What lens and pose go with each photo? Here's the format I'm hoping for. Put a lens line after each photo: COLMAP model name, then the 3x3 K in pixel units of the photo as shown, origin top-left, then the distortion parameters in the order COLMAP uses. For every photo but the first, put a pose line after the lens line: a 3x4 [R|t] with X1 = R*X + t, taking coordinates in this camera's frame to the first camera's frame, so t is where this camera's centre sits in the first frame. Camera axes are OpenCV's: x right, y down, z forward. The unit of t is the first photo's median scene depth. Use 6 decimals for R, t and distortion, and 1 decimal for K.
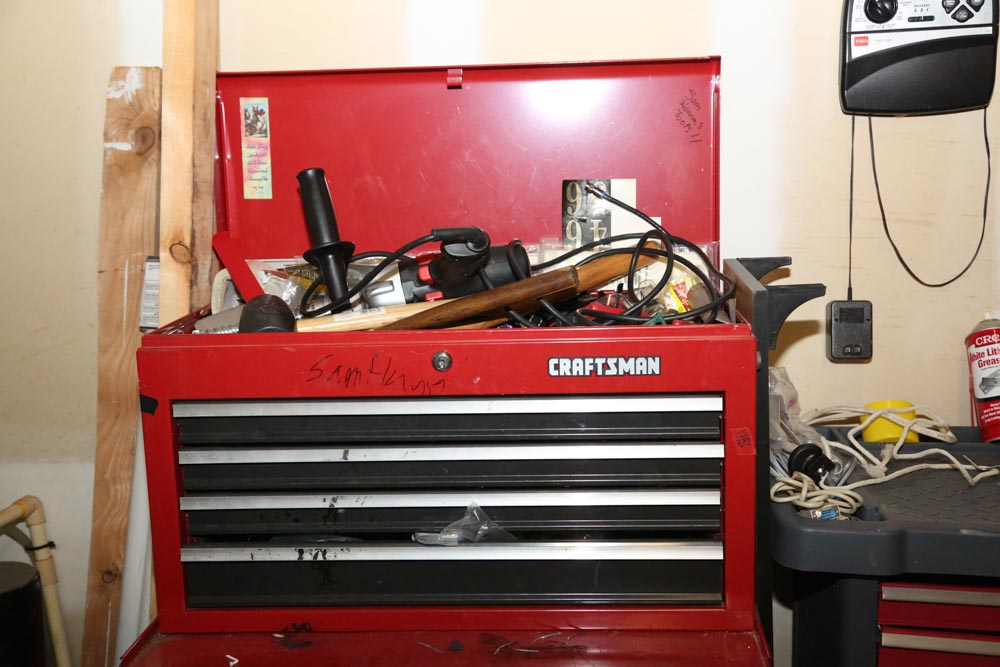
lens RADIAL K [[1145.5, 0, 507.0], [0, 1145.5, 351.9], [0, 0, 1]] dist [0.057059, 0.000000]
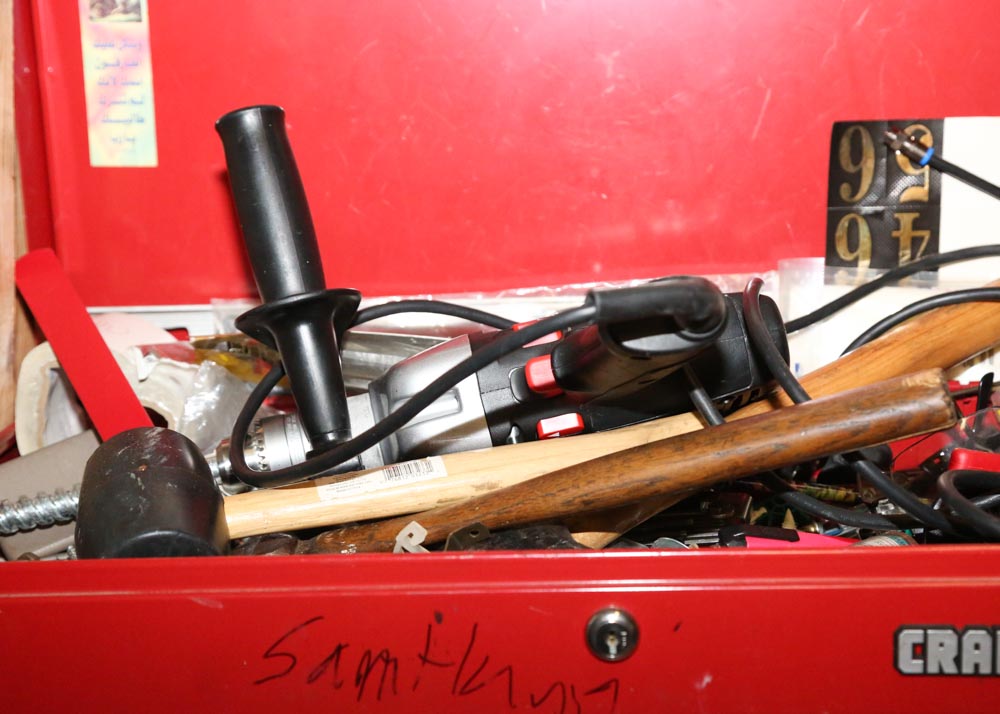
lens RADIAL K [[1729.3, 0, 548.9], [0, 1729.3, 423.0], [0, 0, 1]] dist [0.094443, 0.000000]
pose [[0.999873, -0.006236, 0.014676, -0.075373], [0.005374, 0.998298, 0.058075, -0.083503], [-0.015013, -0.057989, 0.998204, 0.380965]]
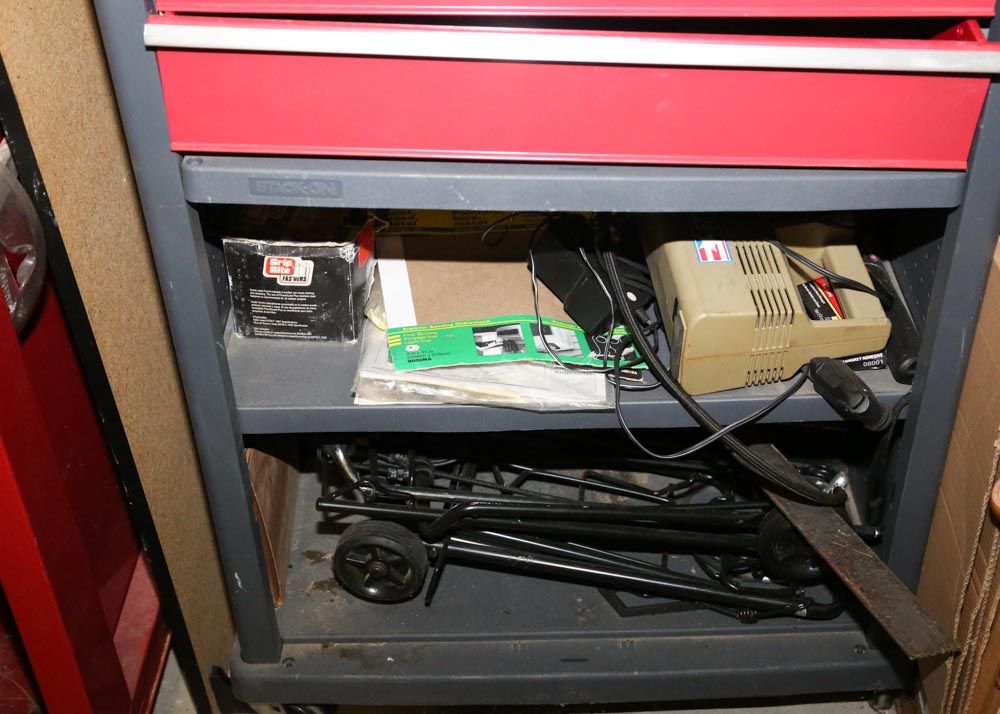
lens RADIAL K [[1357.0, 0, 523.8], [0, 1357.0, 387.2], [0, 0, 1]] dist [0.068250, 0.000000]
pose [[0.995361, -0.056339, 0.077987, 0.414832], [0.013471, 0.884230, 0.466857, 0.066744], [-0.095261, -0.463641, 0.880887, 0.216578]]
